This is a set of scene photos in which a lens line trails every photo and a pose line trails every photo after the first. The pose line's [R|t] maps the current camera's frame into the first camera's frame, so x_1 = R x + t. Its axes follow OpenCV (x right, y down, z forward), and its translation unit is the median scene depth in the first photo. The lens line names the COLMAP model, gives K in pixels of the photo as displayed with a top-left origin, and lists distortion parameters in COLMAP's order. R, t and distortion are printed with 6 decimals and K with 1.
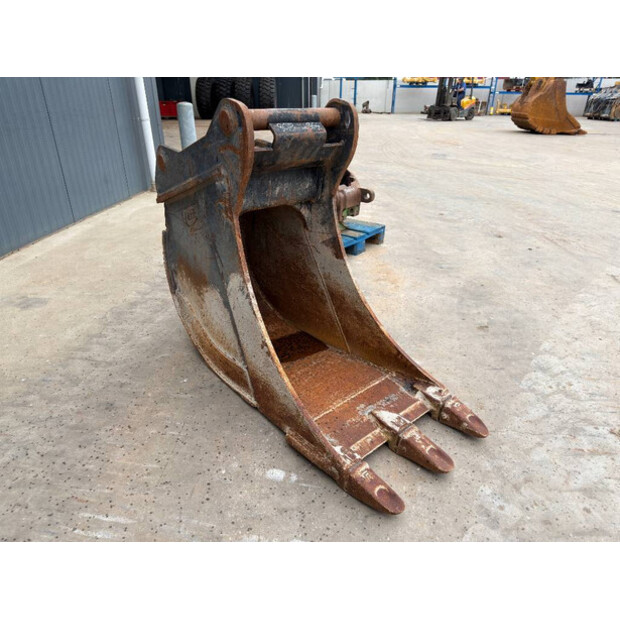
lens RADIAL K [[439.6, 0, 313.5], [0, 439.6, 308.9], [0, 0, 1]] dist [0.009491, -0.004596]
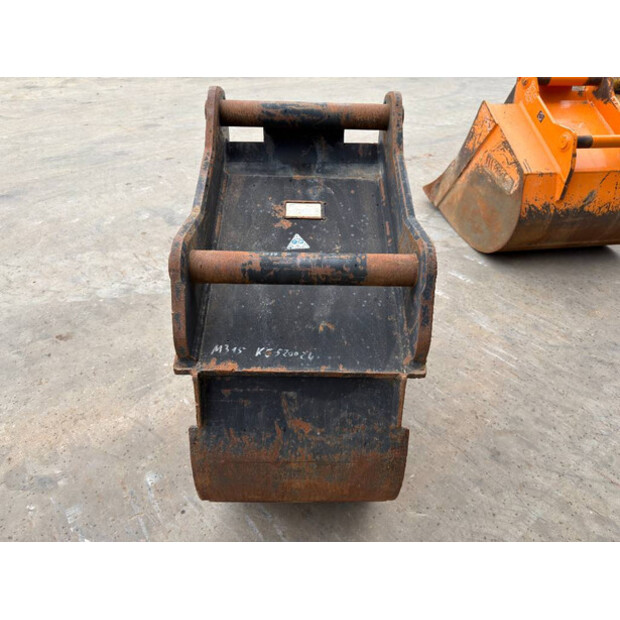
lens RADIAL K [[439.9, 0, 308.8], [0, 439.9, 305.5], [0, 0, 1]] dist [0.039666, -0.060398]
pose [[-0.747740, -0.411750, 0.520910, -0.535874], [0.257300, 0.543537, 0.798977, -0.771292], [-0.612113, 0.731457, -0.300481, 1.311396]]
